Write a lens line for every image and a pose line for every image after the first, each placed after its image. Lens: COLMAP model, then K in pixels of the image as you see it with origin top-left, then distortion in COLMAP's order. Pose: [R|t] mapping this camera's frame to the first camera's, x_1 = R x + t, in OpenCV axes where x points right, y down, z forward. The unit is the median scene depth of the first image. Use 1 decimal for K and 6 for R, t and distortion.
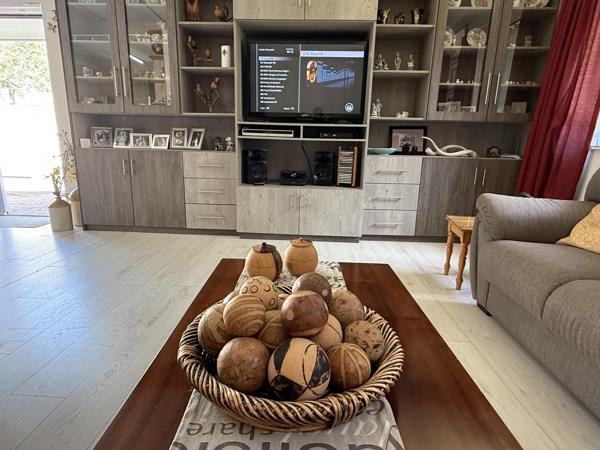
lens RADIAL K [[338.5, 0, 297.0], [0, 338.5, 227.1], [0, 0, 1]] dist [0.002452, 0.000410]
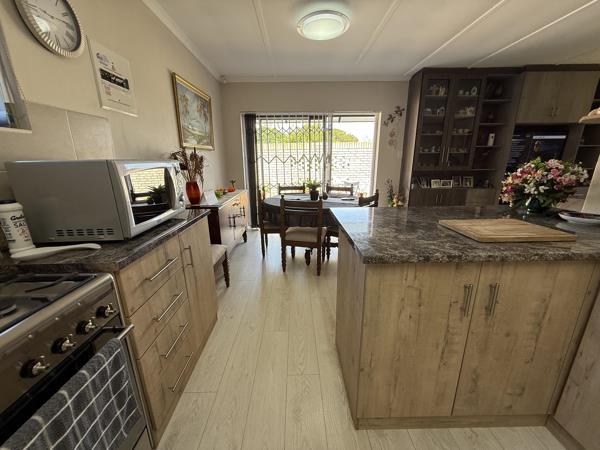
lens RADIAL K [[239.9, 0, 299.2], [0, 239.9, 223.2], [0, 0, 1]] dist [-0.001332, -0.000133]
pose [[0.998184, -0.044797, 0.040271, -1.363904], [0.043978, 0.998812, 0.020982, -0.105541], [-0.041163, -0.019173, 0.998968, -0.316025]]
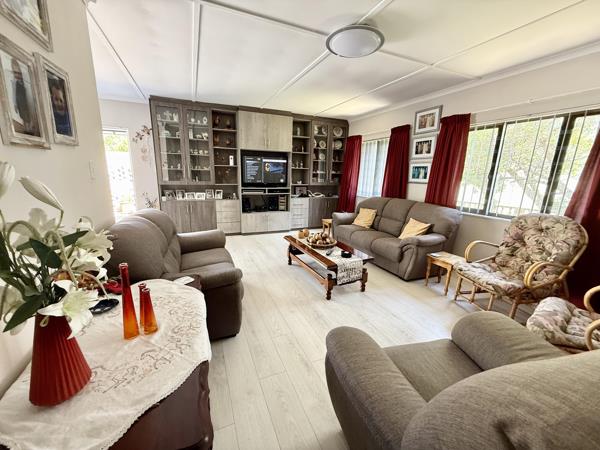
lens RADIAL K [[239.9, 0, 299.5], [0, 239.9, 225.0], [0, 0, 1]] dist [-0.001332, -0.000133]
pose [[0.897928, -0.094590, 0.429859, -0.546976], [0.101000, 0.994855, 0.007940, -0.015859], [-0.428398, 0.036286, 0.902861, -0.705030]]
